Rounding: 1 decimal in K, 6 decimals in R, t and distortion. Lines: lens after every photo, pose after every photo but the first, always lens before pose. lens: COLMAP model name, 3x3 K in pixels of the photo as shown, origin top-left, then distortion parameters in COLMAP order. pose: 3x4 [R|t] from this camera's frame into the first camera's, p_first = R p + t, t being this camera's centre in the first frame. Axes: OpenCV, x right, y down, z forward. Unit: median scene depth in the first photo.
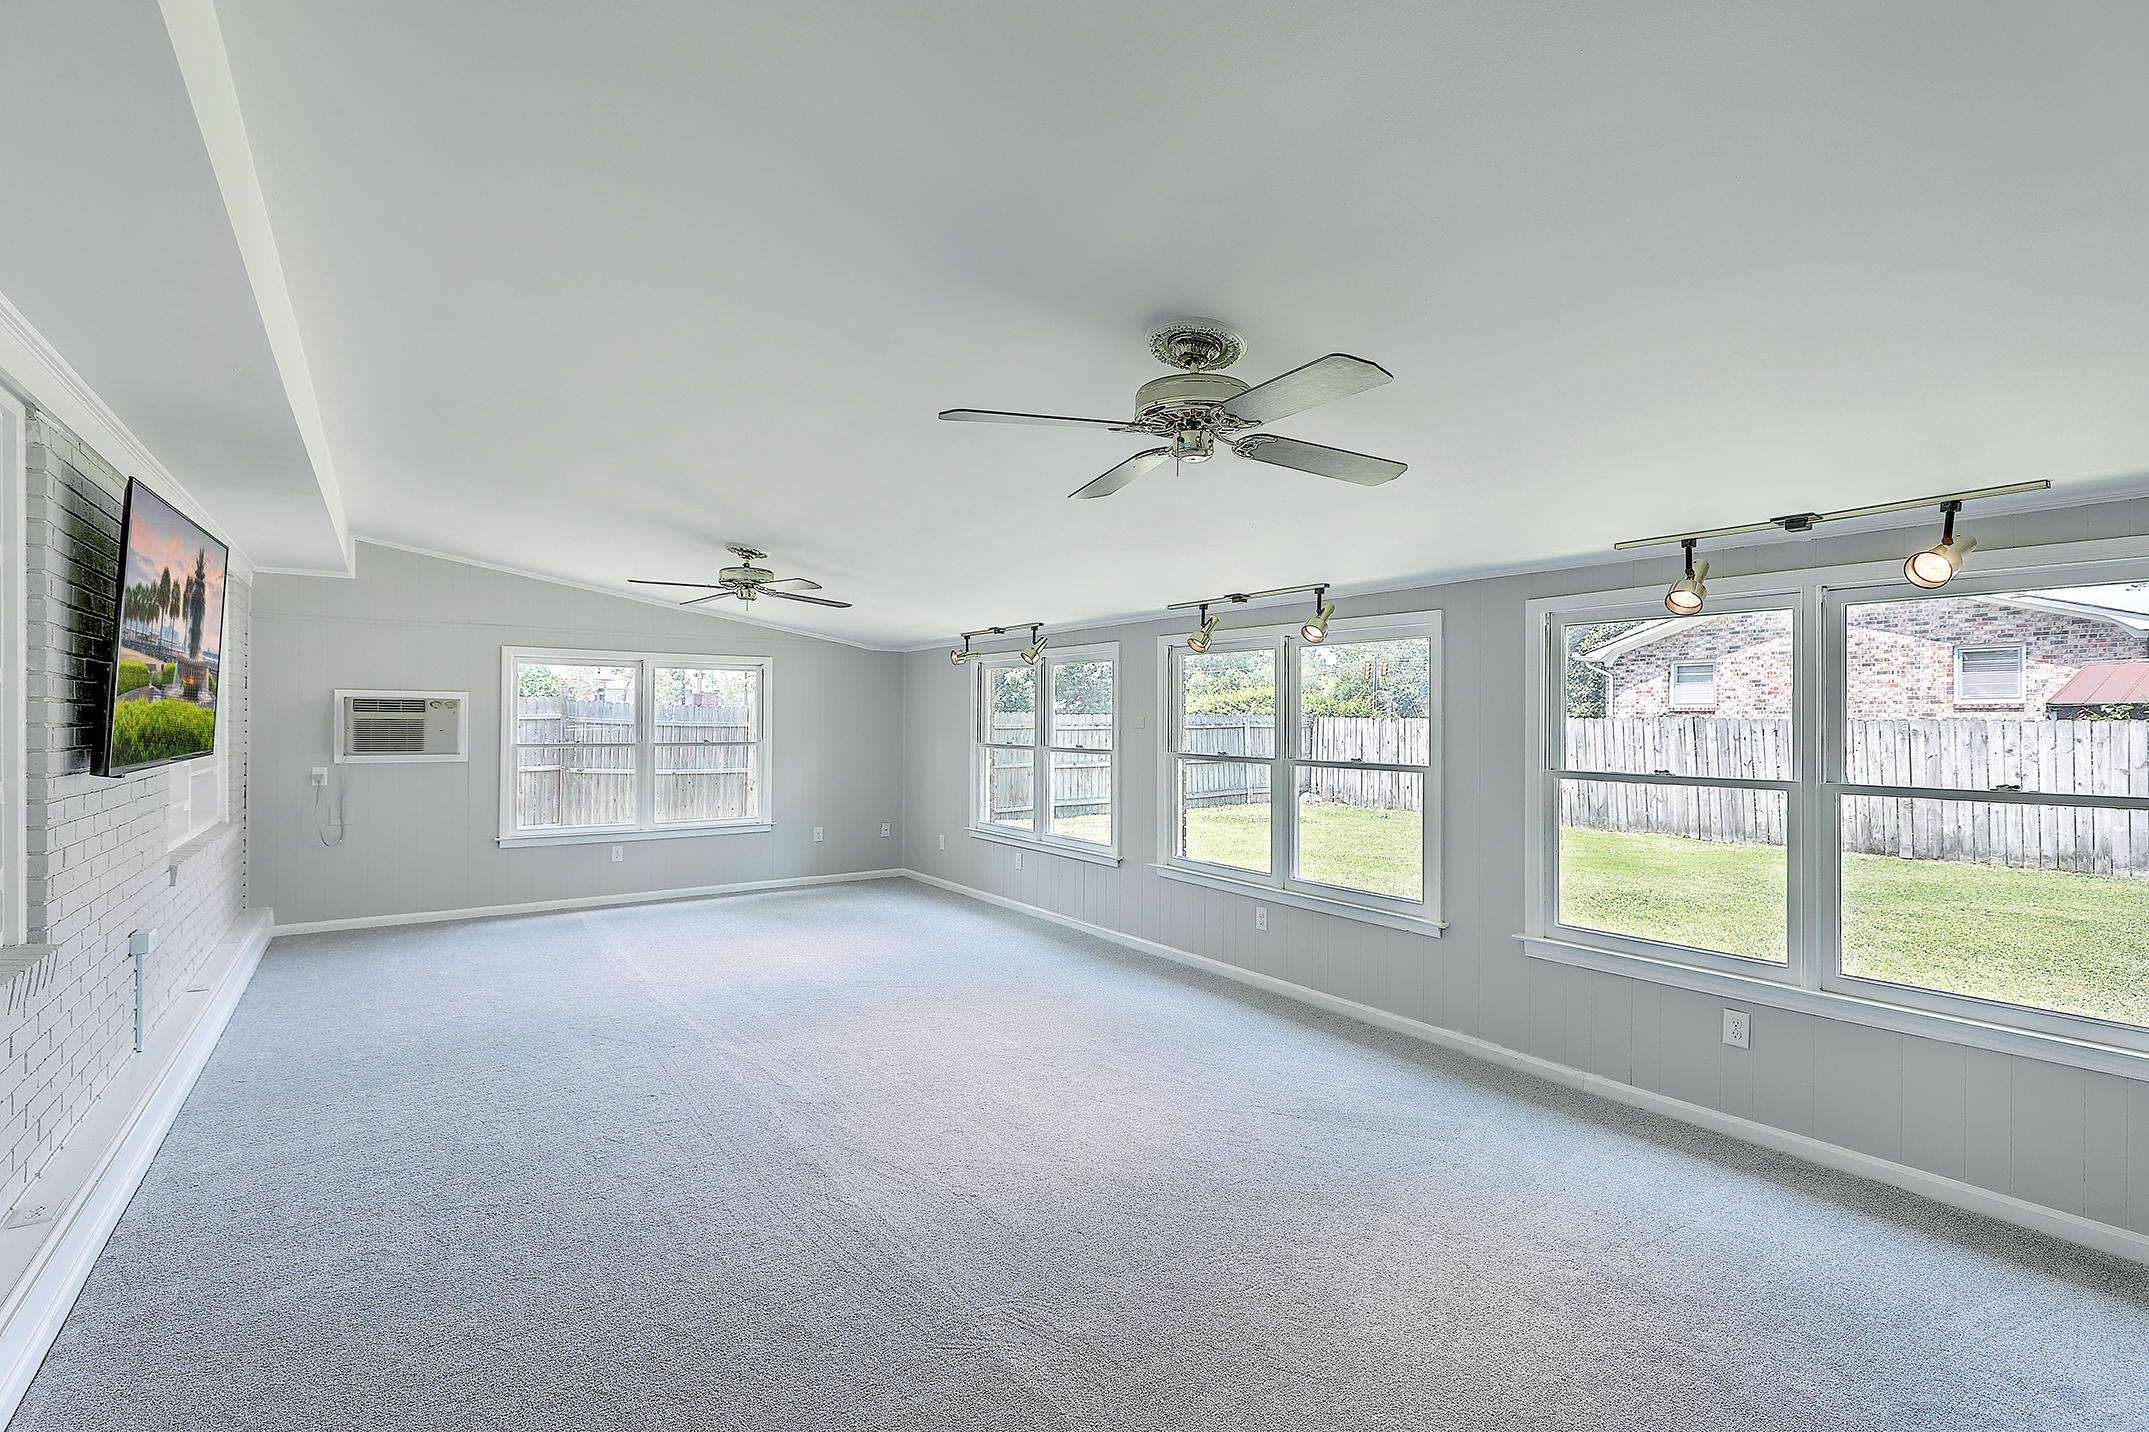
lens RADIAL K [[983.5, 0, 1076.6], [0, 983.5, 690.0], [0, 0, 1]] dist [0.000714, 0.000407]
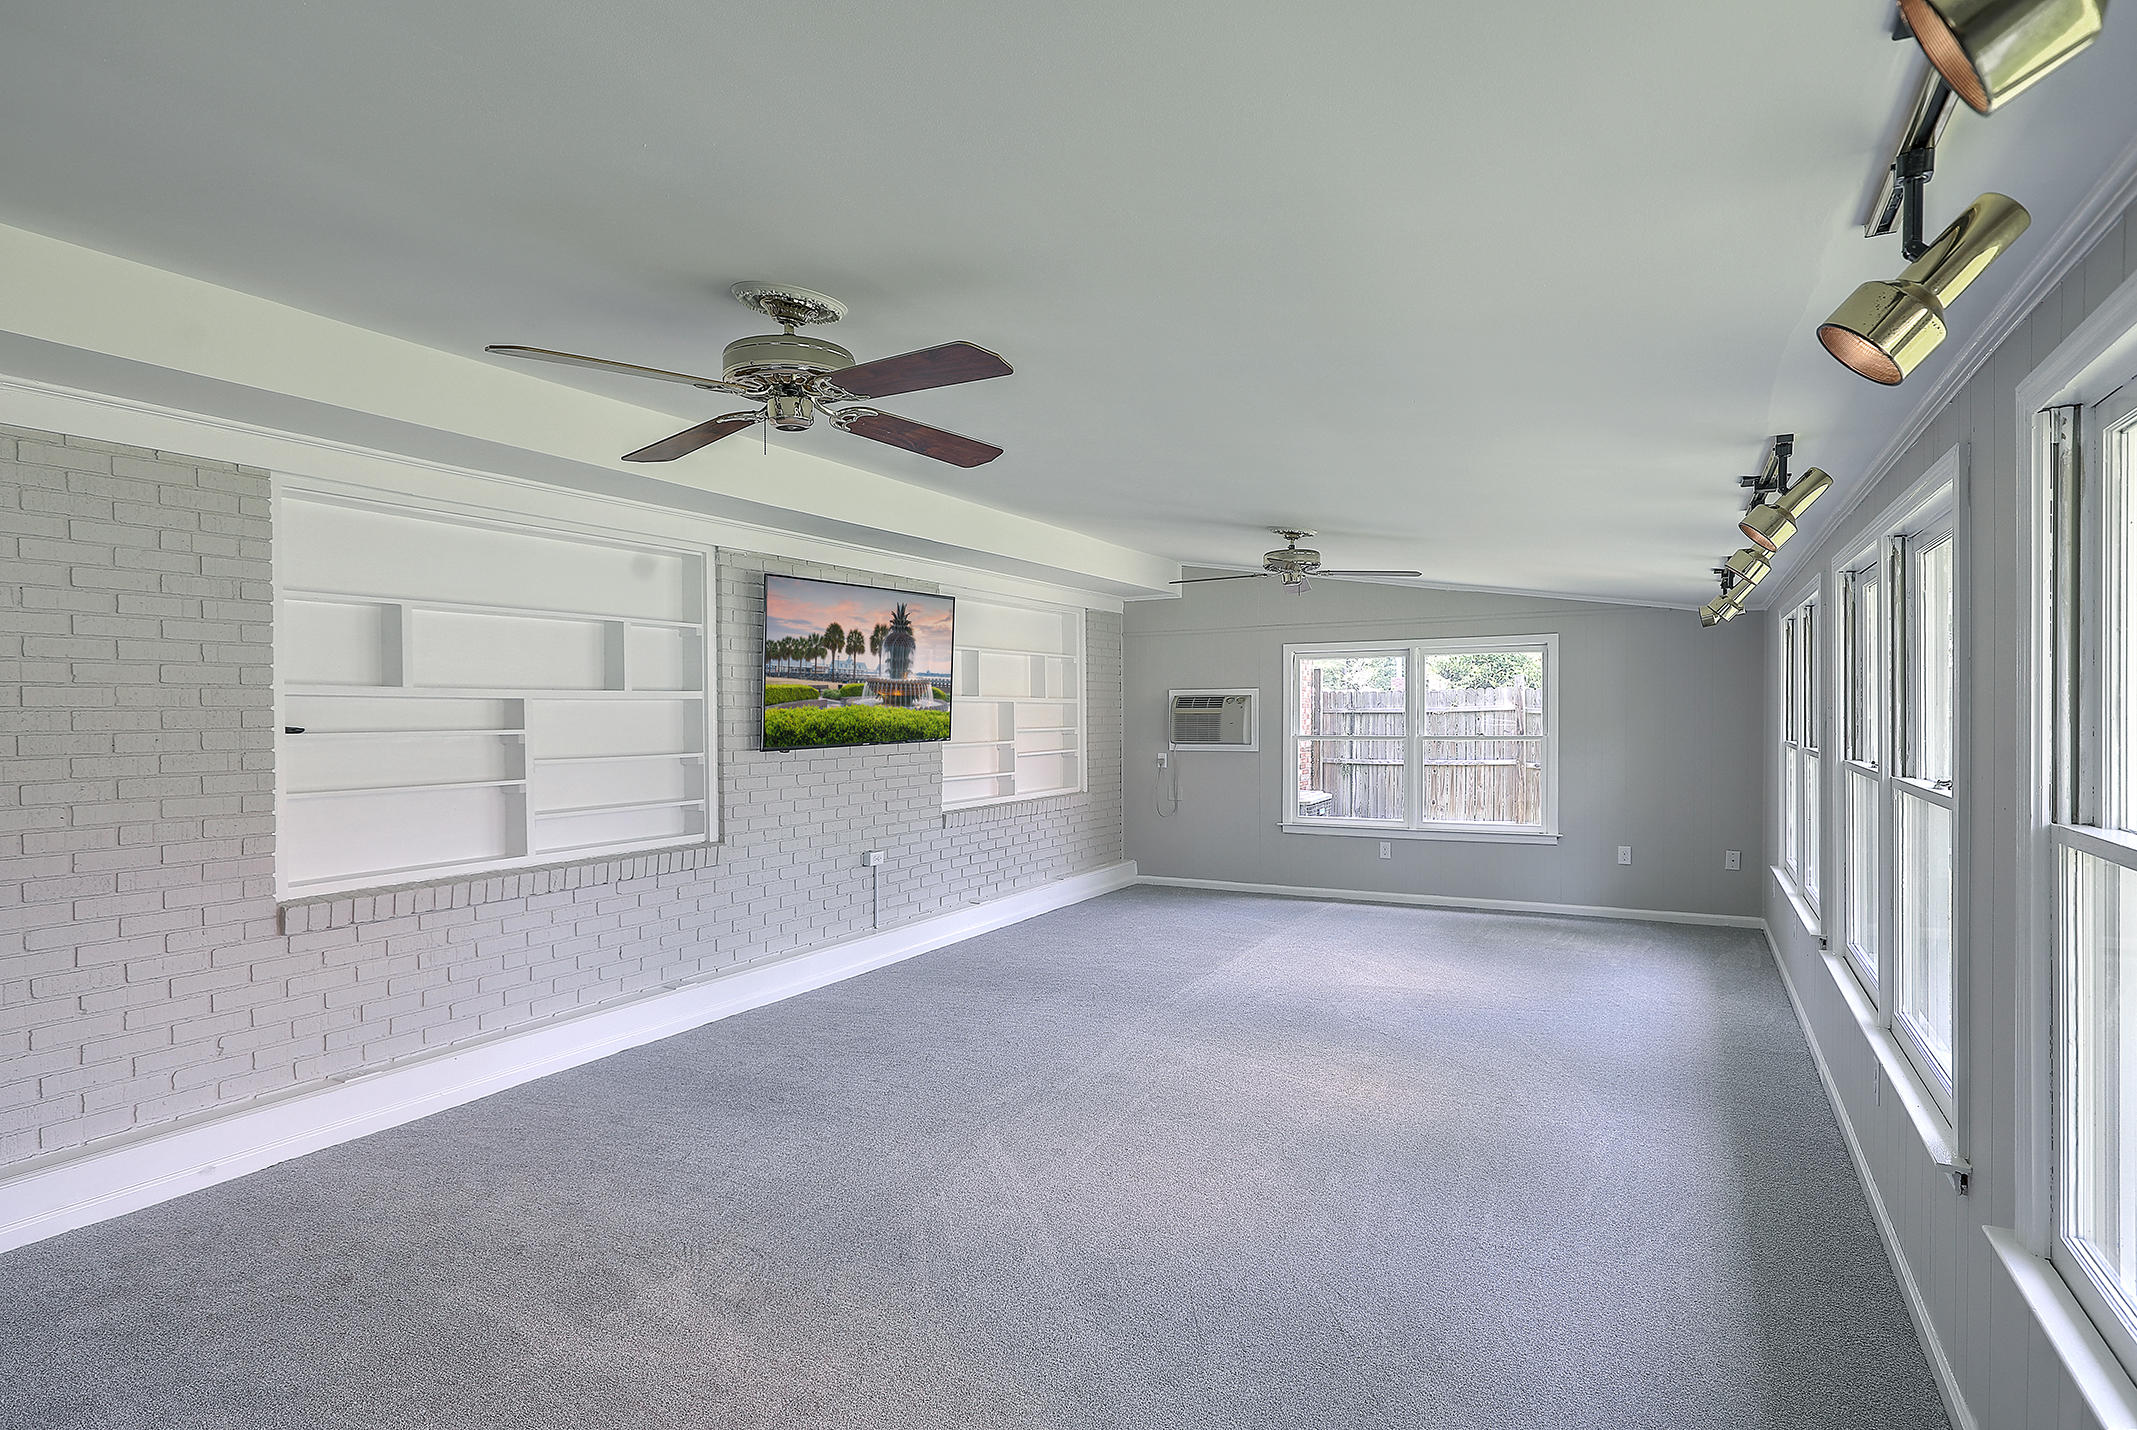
lens RADIAL K [[1094.7, 0, 1068.5], [0, 1094.7, 715.0], [0, 0, 1]] dist [-0.000503, -0.000025]
pose [[0.425588, -0.006396, -0.904894, 0.414301], [0.041138, 0.999078, 0.012286, 0.008290], [0.903981, -0.042454, 0.425459, 0.292873]]
